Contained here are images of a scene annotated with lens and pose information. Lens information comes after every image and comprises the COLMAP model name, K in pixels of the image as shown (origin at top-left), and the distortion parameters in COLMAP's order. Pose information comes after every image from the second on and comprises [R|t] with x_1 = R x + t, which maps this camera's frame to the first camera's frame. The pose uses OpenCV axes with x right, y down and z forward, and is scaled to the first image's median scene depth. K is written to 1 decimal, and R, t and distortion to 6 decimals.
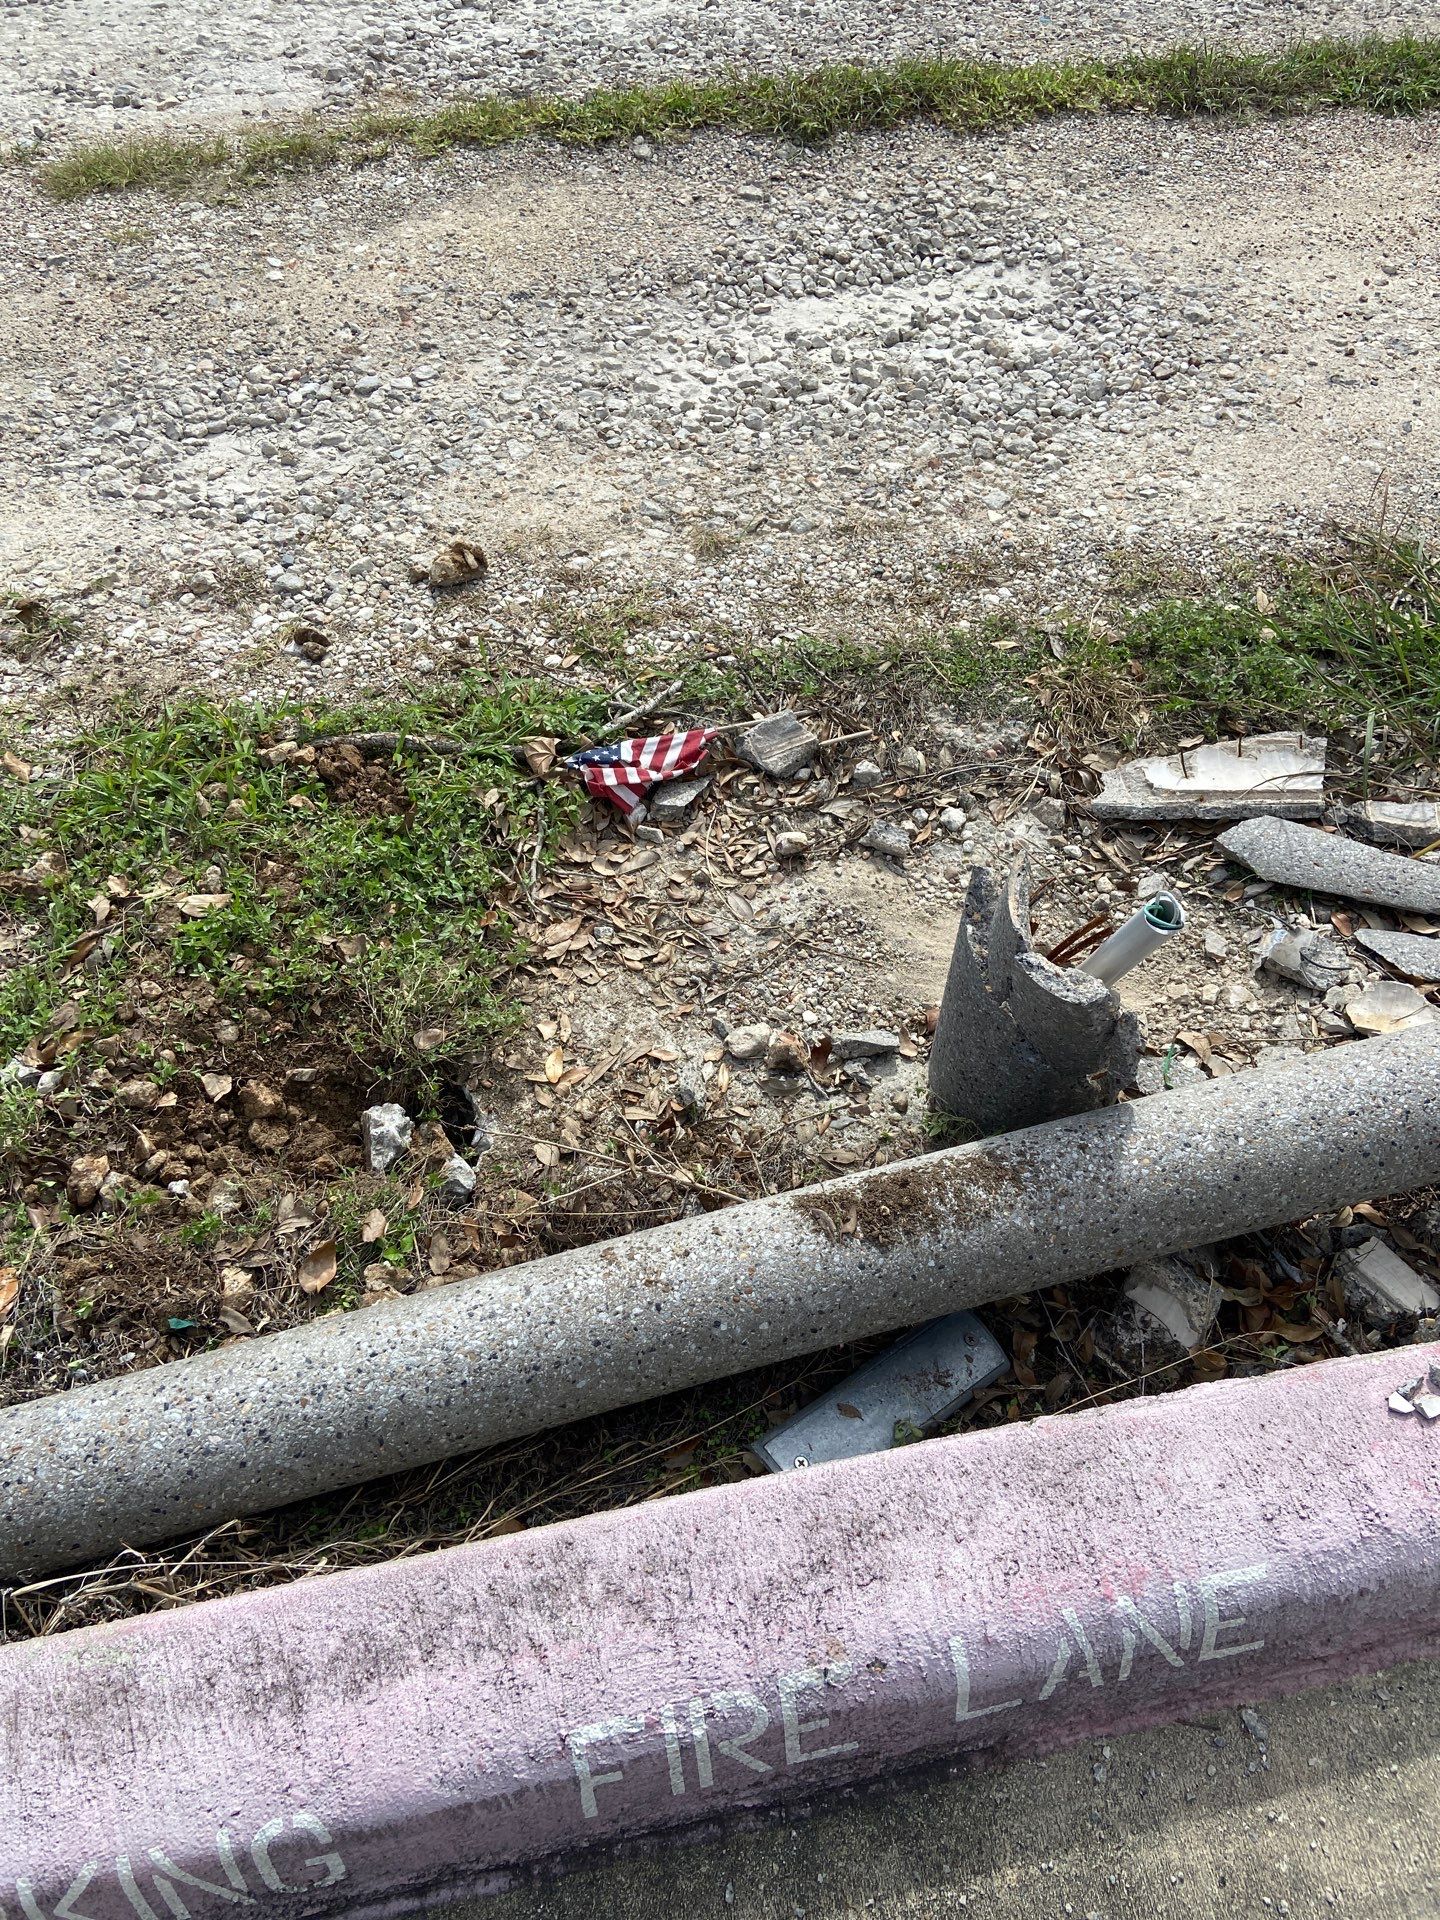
lens RADIAL K [[1443.7, 0, 712.1], [0, 1443.7, 937.9], [0, 0, 1]] dist [0.125955, -0.163887]
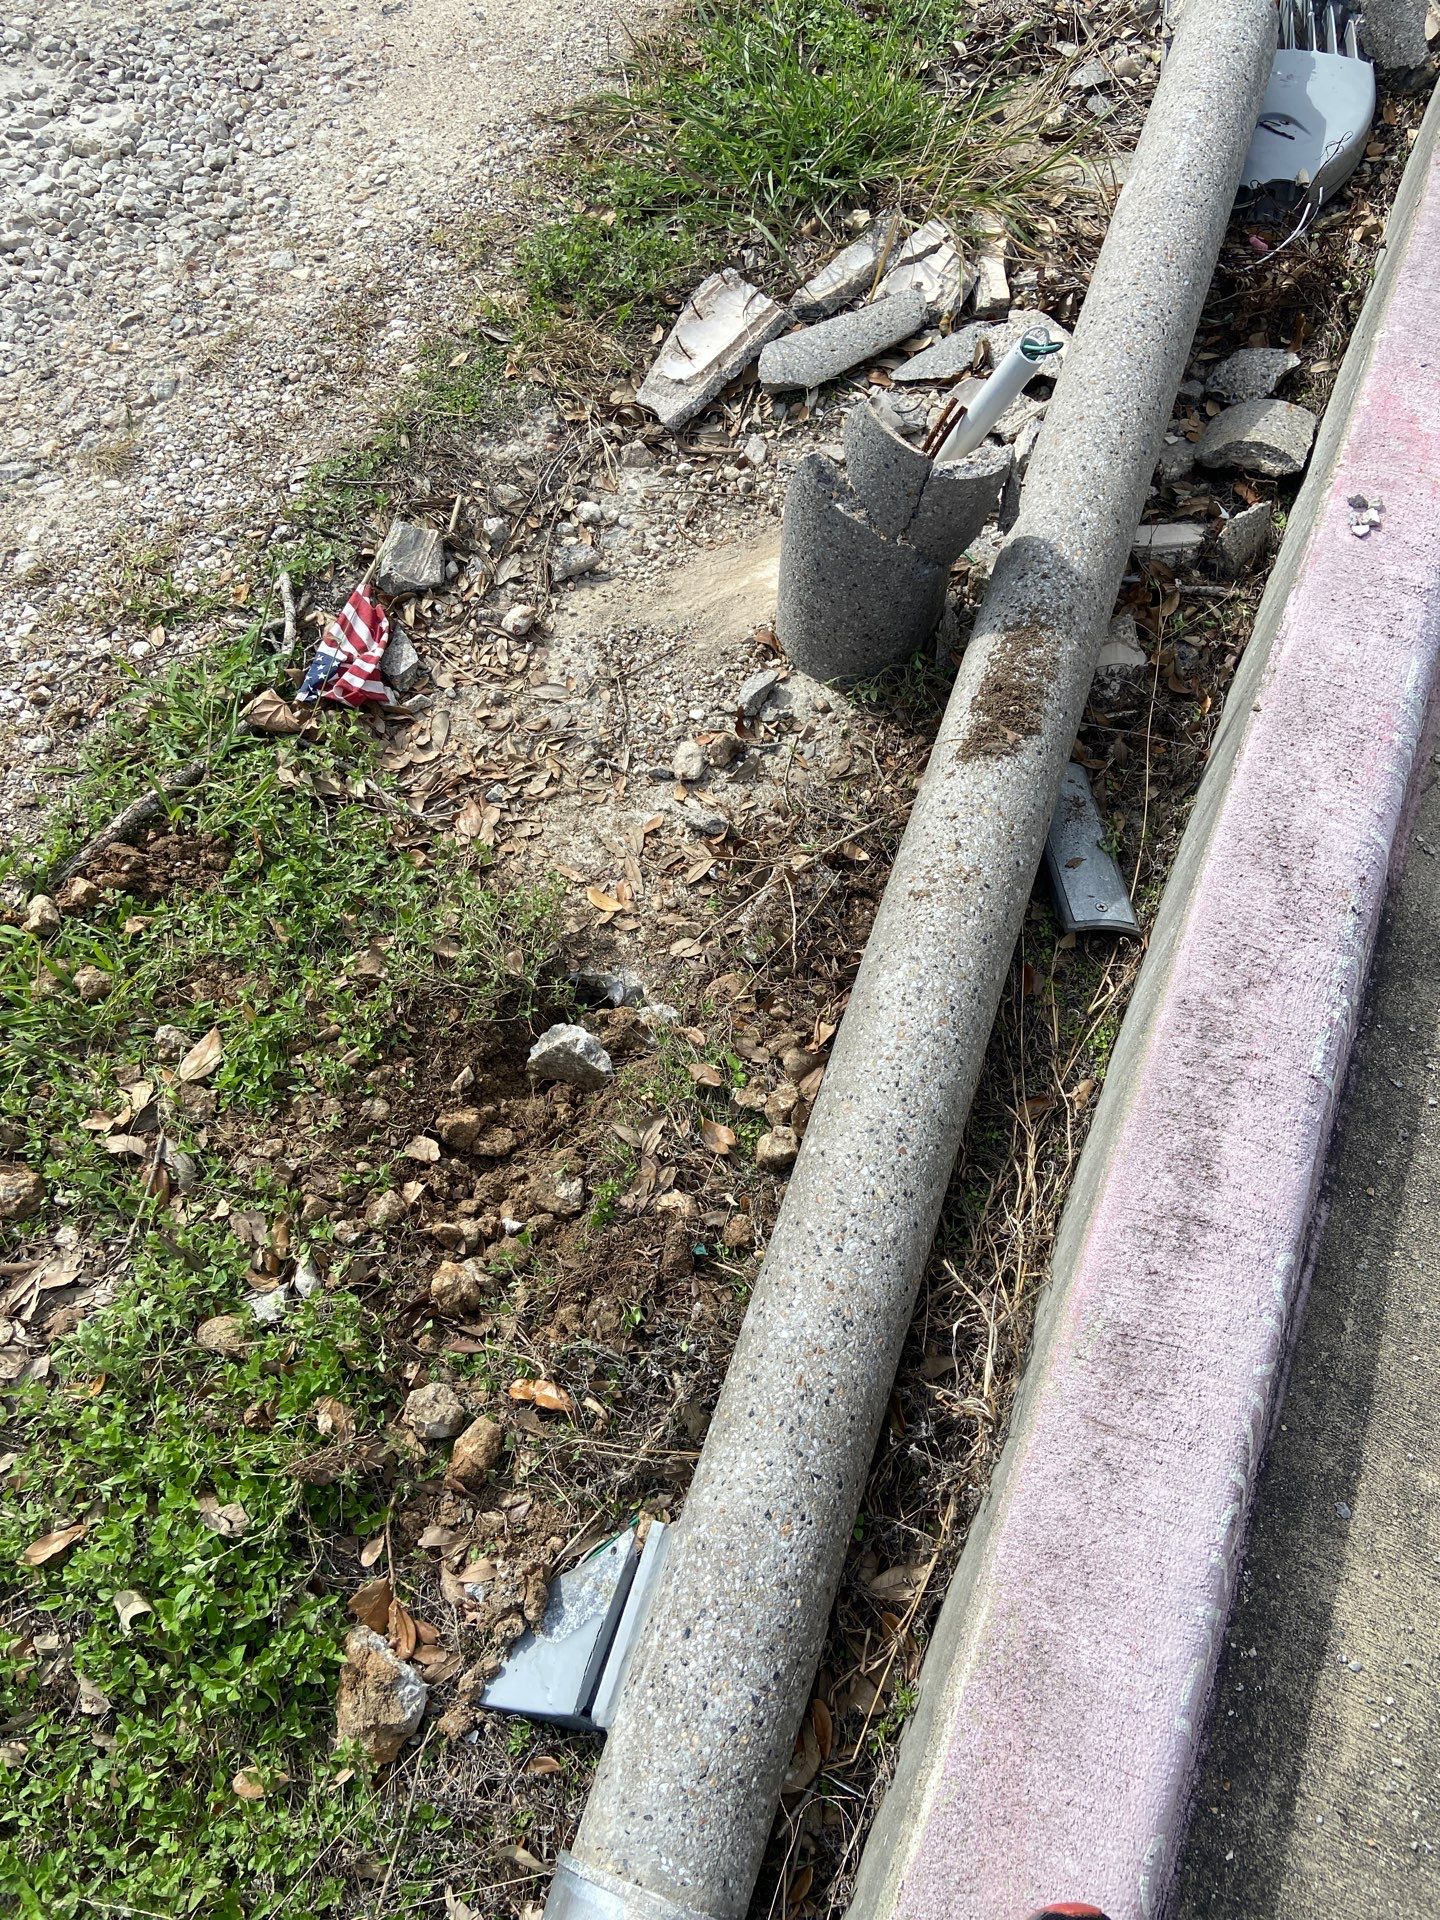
lens RADIAL K [[1444.1, 0, 726.0], [0, 1444.1, 939.1], [0, 0, 1]] dist [0.126050, -0.165091]
pose [[0.579862, -0.702076, 0.413339, -0.440071], [0.631708, 0.707837, 0.316088, -0.139606], [-0.514494, 0.077822, 0.853955, 0.086691]]
